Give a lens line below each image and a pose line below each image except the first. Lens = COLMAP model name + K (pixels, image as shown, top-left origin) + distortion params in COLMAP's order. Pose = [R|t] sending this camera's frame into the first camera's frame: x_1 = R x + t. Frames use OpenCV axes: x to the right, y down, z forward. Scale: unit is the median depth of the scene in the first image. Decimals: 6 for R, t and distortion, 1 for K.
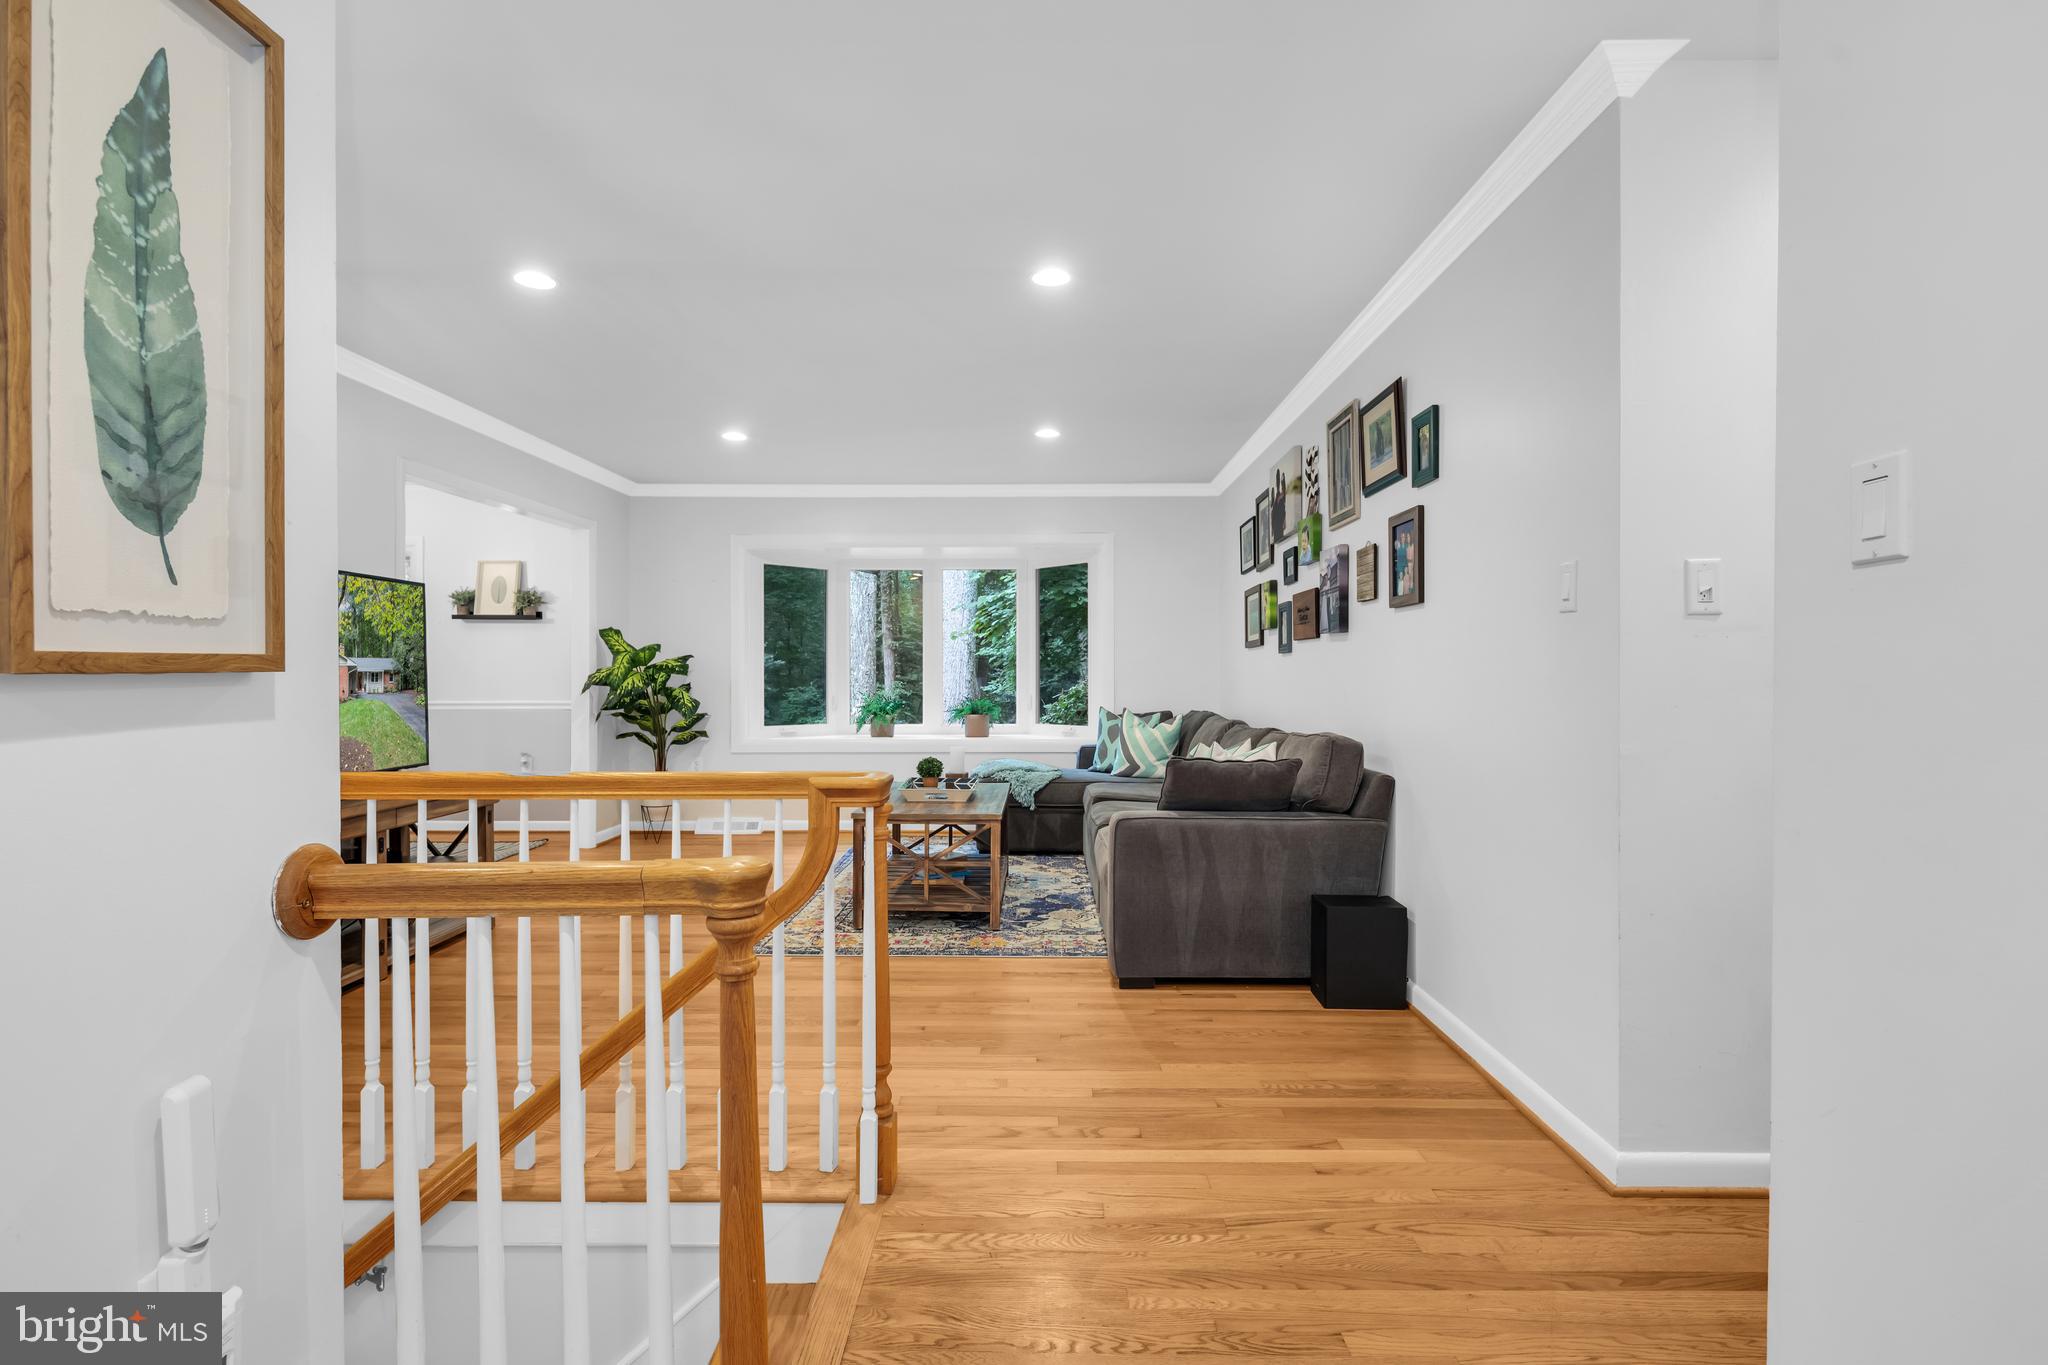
lens RADIAL K [[997.2, 0, 1018.3], [0, 997.2, 654.9], [0, 0, 1]] dist [0.001809, 0.000140]
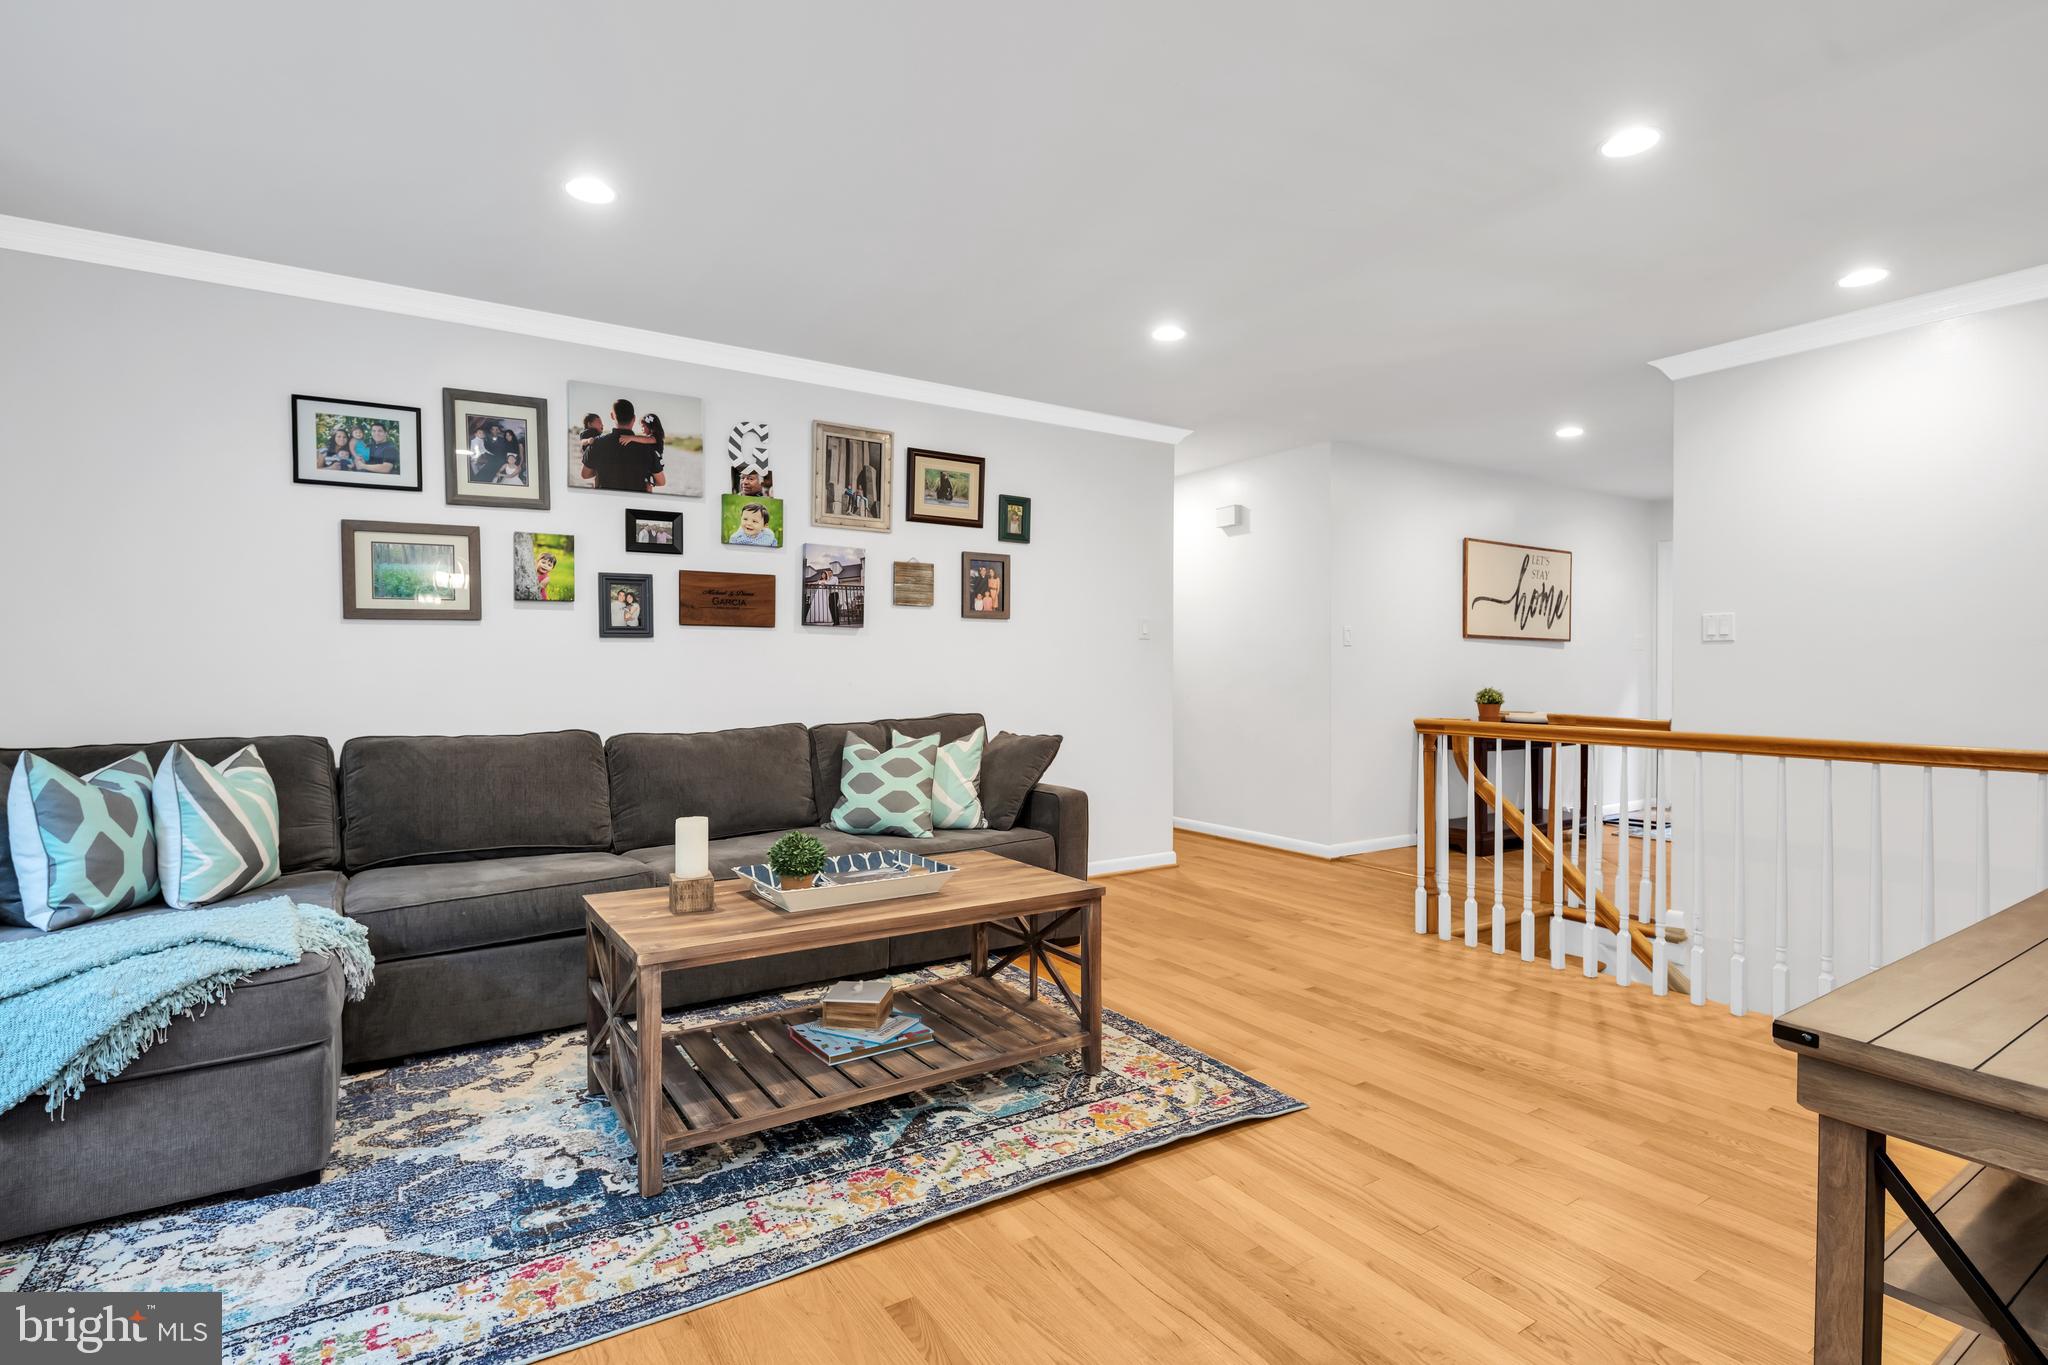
lens RADIAL K [[997.2, 0, 1018.3], [0, 997.2, 654.9], [0, 0, 1]] dist [0.001809, 0.000140]
pose [[-0.553776, 0.010294, 0.832602, -0.868971], [-0.001979, 0.999904, -0.013678, 0.025115], [-0.832663, -0.009222, -0.553703, 1.824714]]
